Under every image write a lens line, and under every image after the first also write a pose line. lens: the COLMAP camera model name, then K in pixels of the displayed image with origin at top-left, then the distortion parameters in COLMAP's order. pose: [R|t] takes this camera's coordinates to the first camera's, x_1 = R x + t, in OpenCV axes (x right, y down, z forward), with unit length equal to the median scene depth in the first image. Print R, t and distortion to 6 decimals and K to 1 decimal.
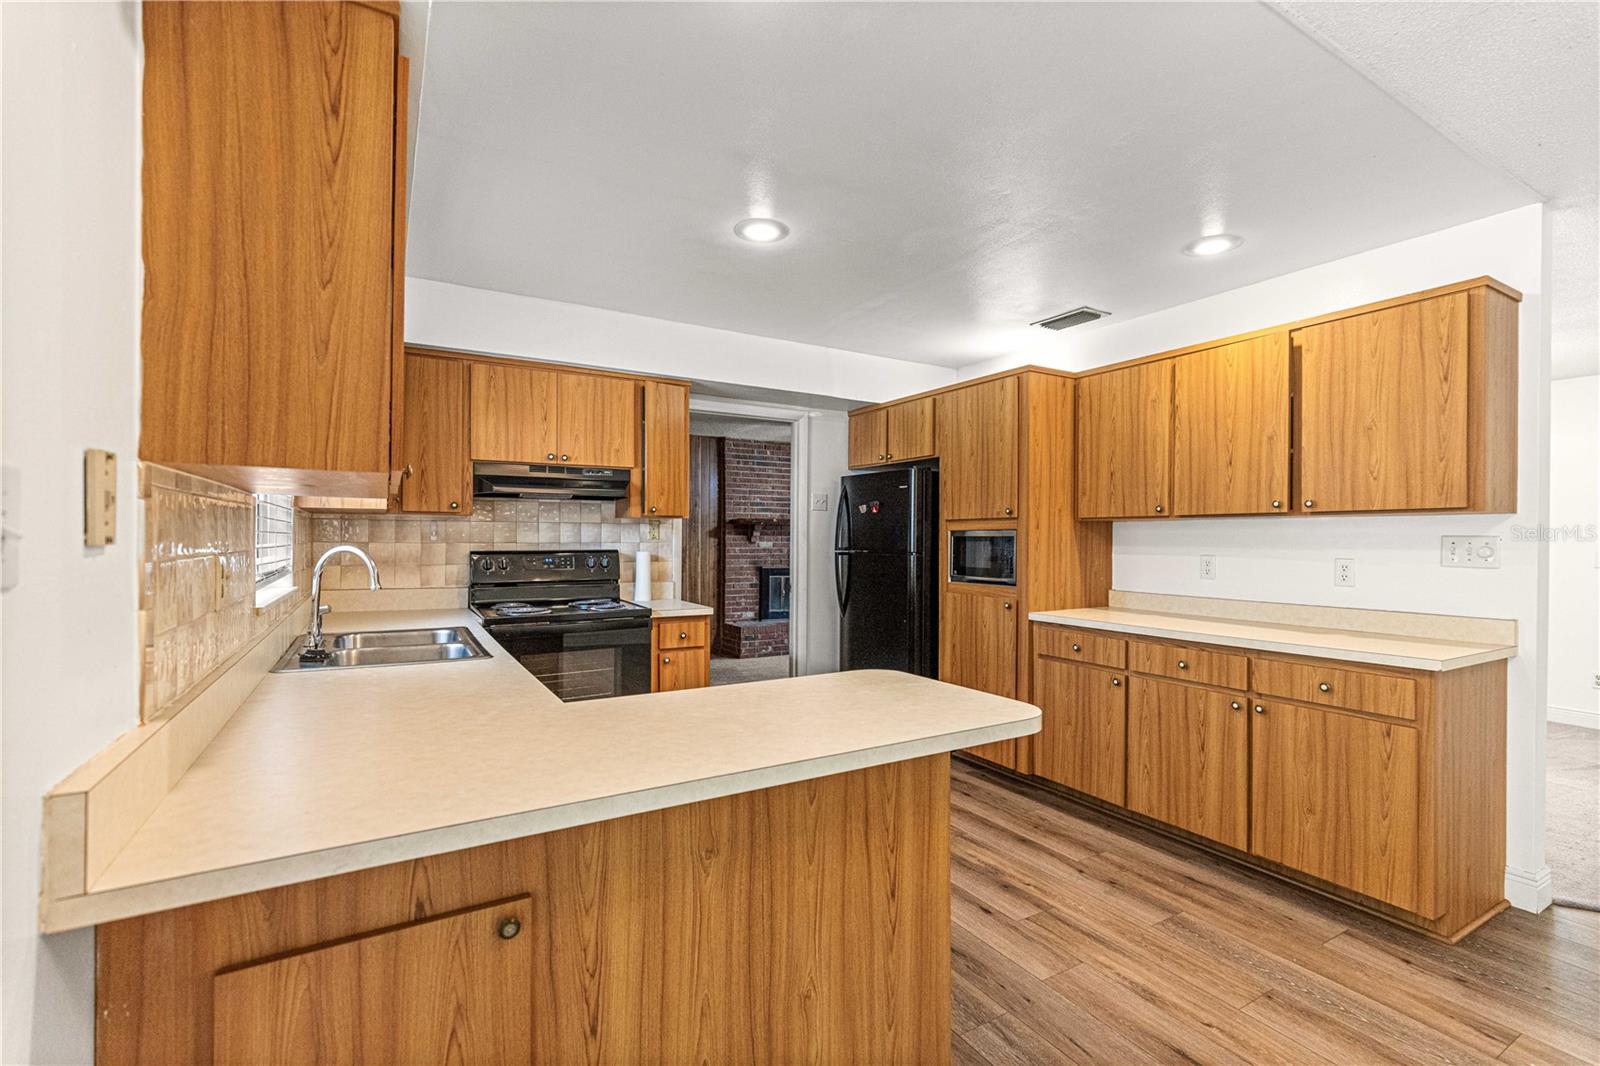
lens RADIAL K [[713.6, 0, 812.2], [0, 713.6, 537.6], [0, 0, 1]] dist [0.004719, 0.000229]
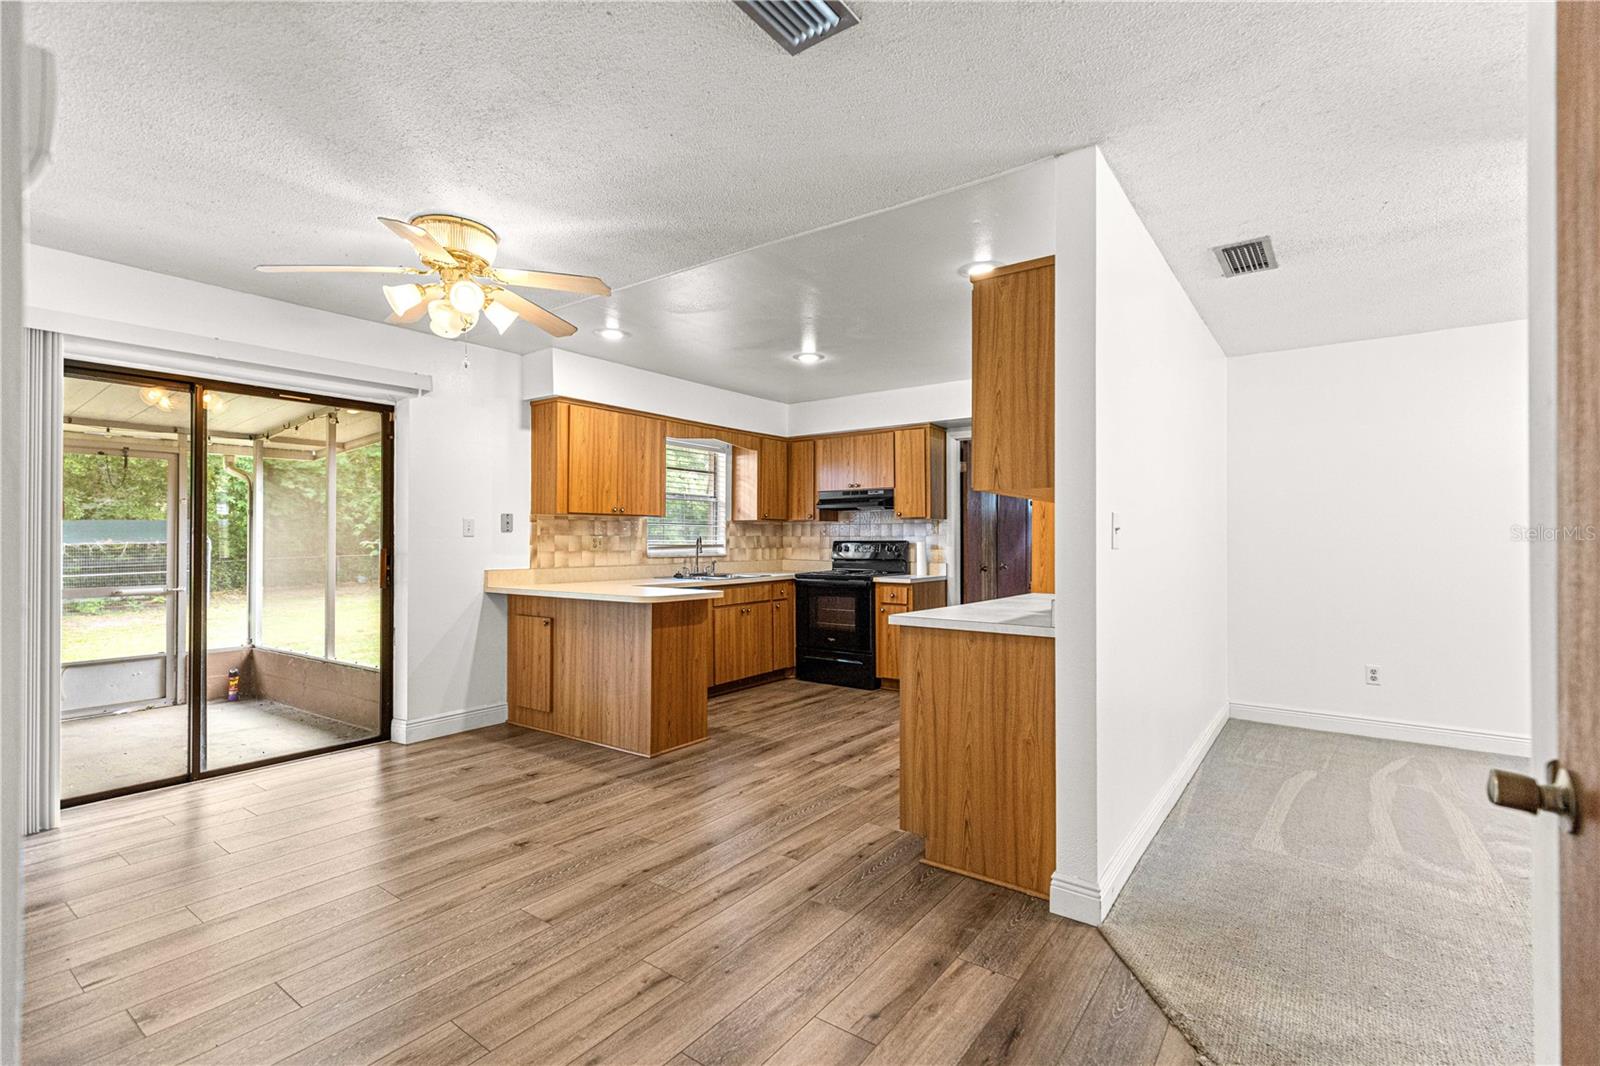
lens RADIAL K [[727.3, 0, 809.6], [0, 727.3, 533.9], [0, 0, 1]] dist [0.011191, -0.001447]
pose [[0.391208, -0.014361, -0.920190, 1.588631], [0.001726, 0.999888, -0.014871, 0.037513], [0.920301, 0.004229, 0.391188, 0.297669]]
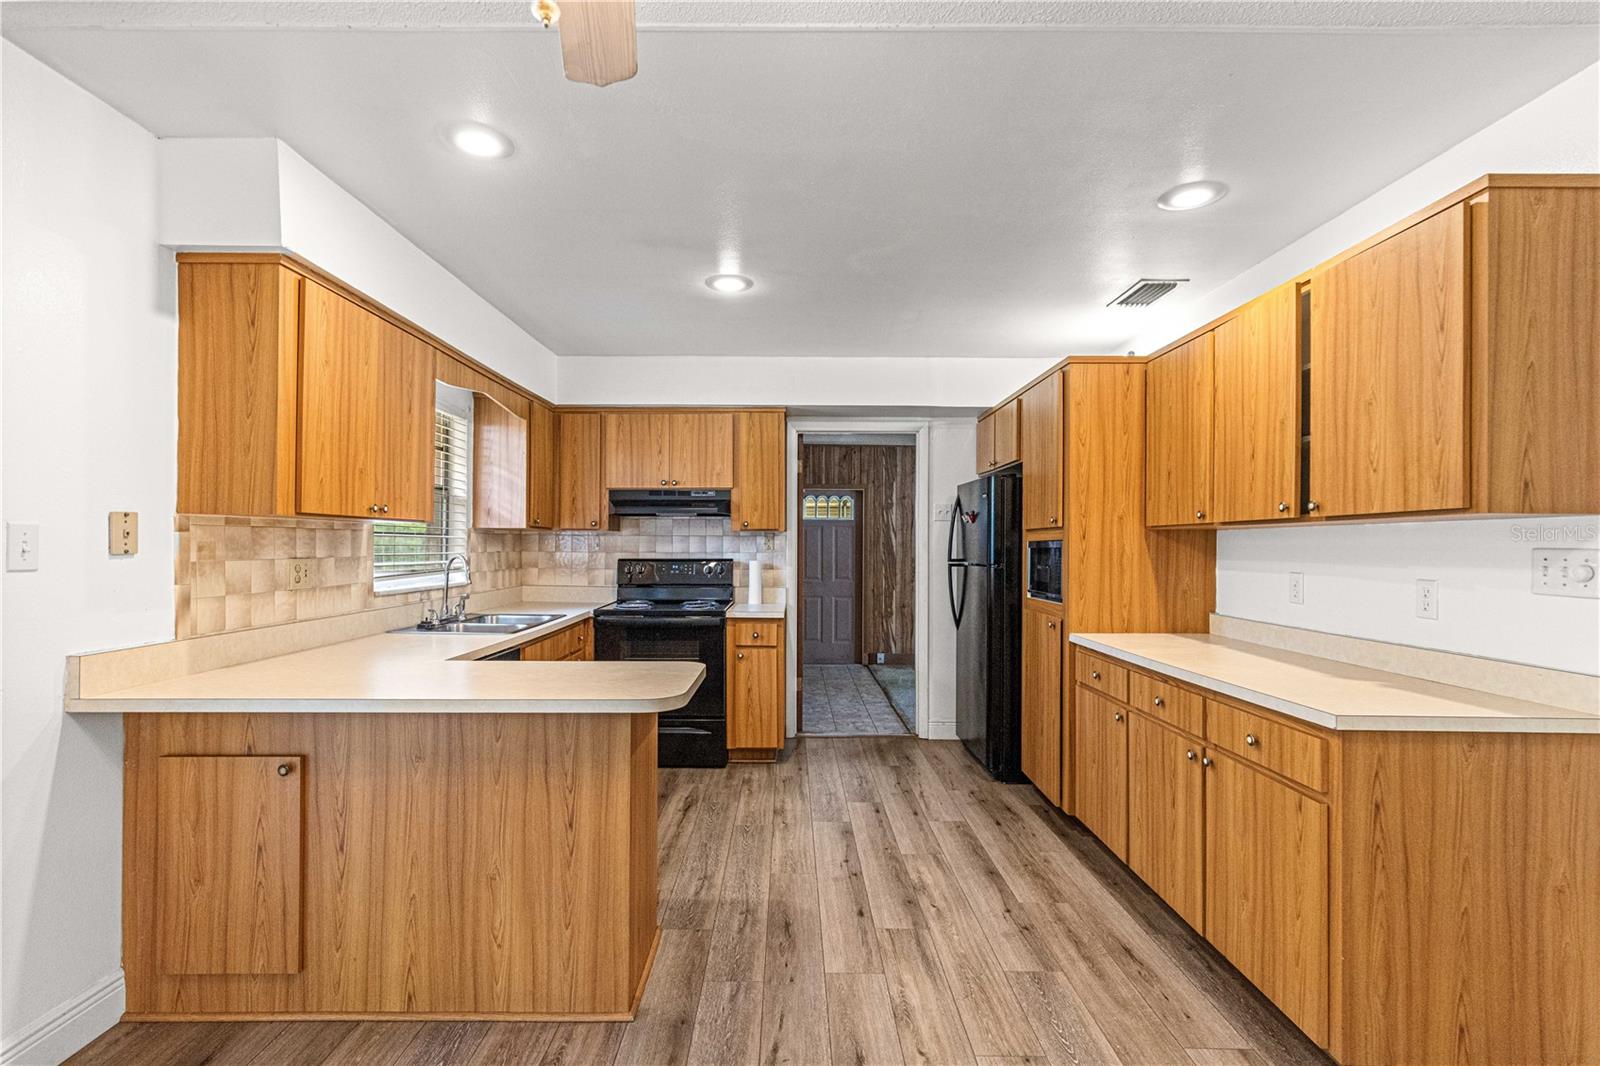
lens RADIAL K [[741.4, 0, 785.1], [0, 741.4, 541.4], [0, 0, 1]] dist [0.005444, 0.000028]
pose [[0.852940, -0.003410, -0.521998, 0.630488], [-0.000325, 0.999975, -0.007064, -0.003971], [0.522009, 0.006195, 0.852917, 0.027467]]
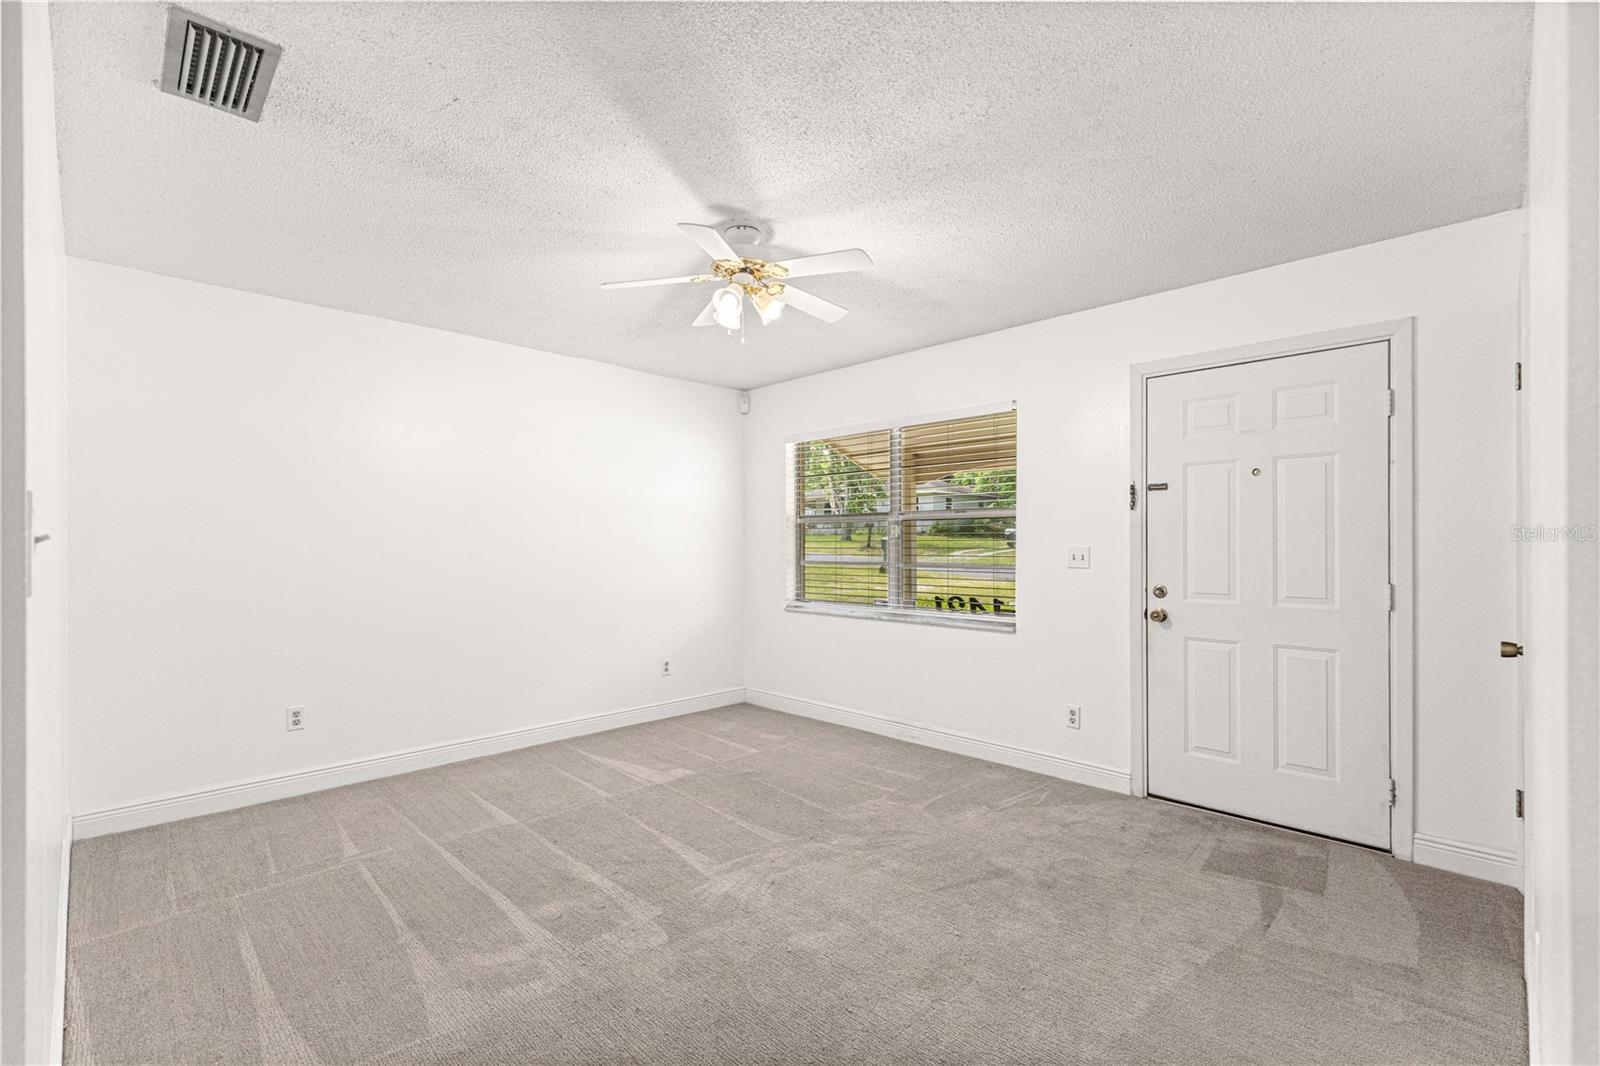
lens RADIAL K [[713.6, 0, 812.2], [0, 713.6, 537.6], [0, 0, 1]] dist [0.004719, 0.000229]
pose [[0.968477, -0.011907, 0.248818, 1.150676], [0.014409, 0.999862, -0.008235, 0.029480], [-0.248686, 0.011561, 0.968515, 0.618707]]
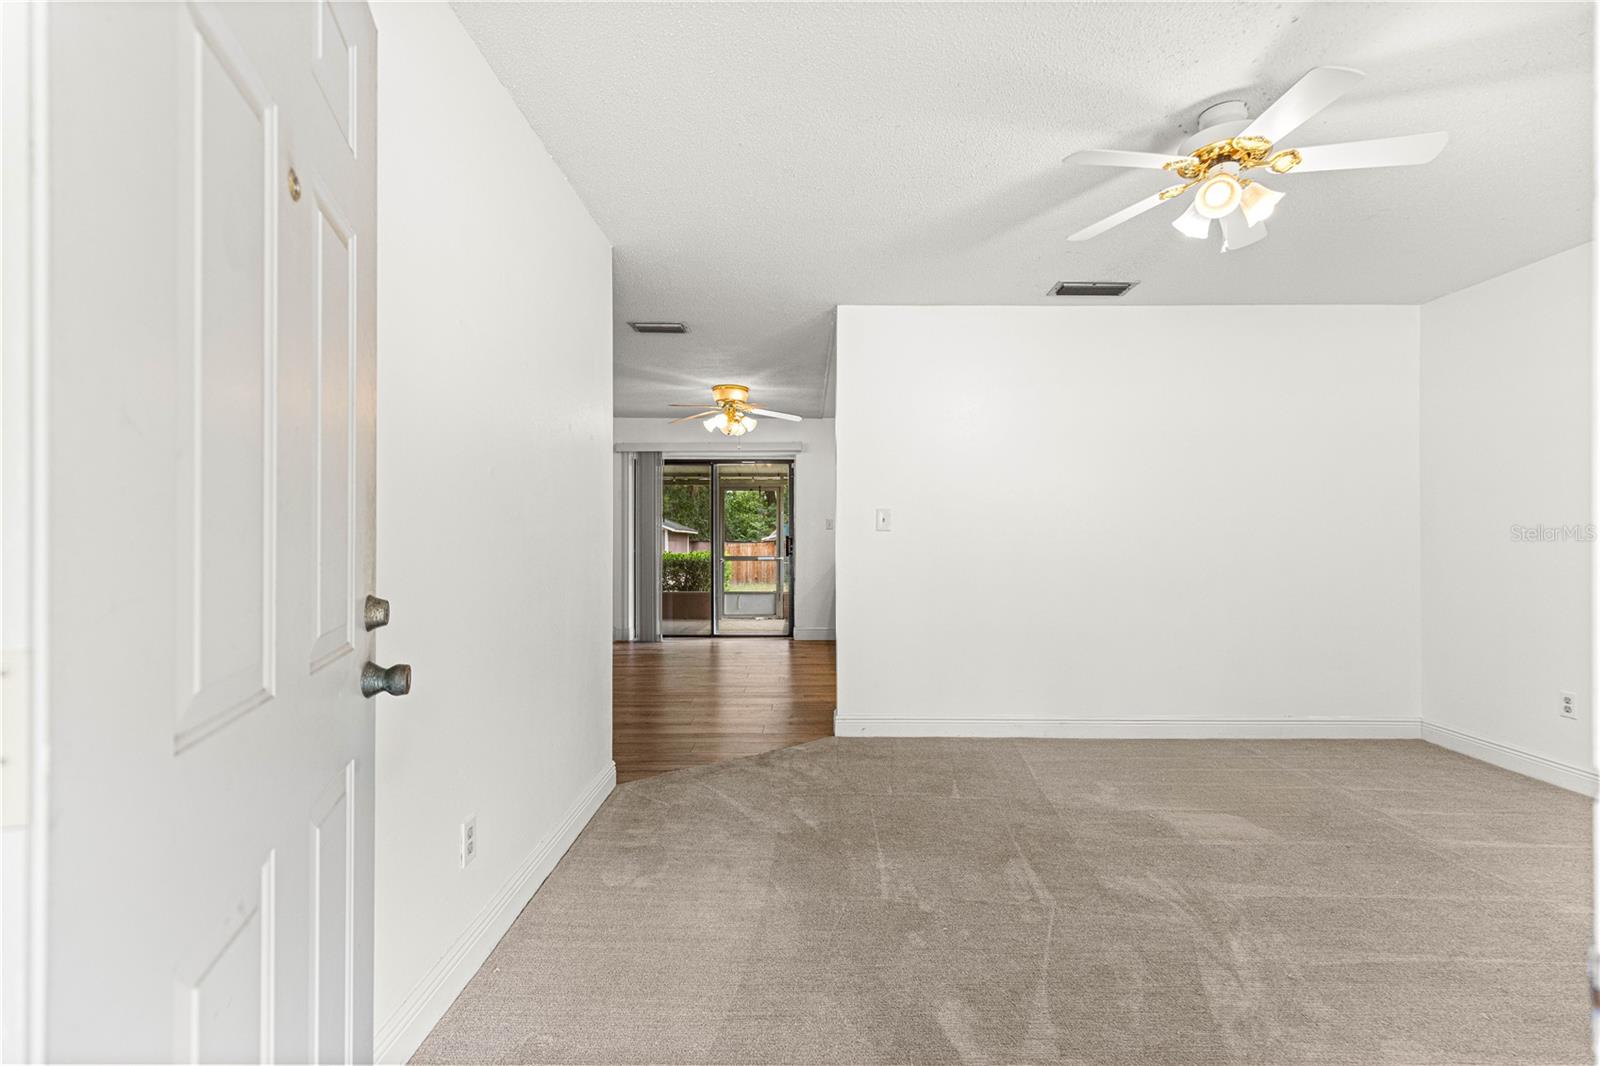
lens RADIAL K [[721.1, 0, 810.7], [0, 721.1, 527.7], [0, 0, 1]] dist [0.008081, -0.001011]
pose [[-0.509301, -0.016769, -0.860425, 2.268558], [-0.004288, 0.999847, -0.016948, 0.061772], [0.860578, -0.004942, -0.509295, 1.644895]]
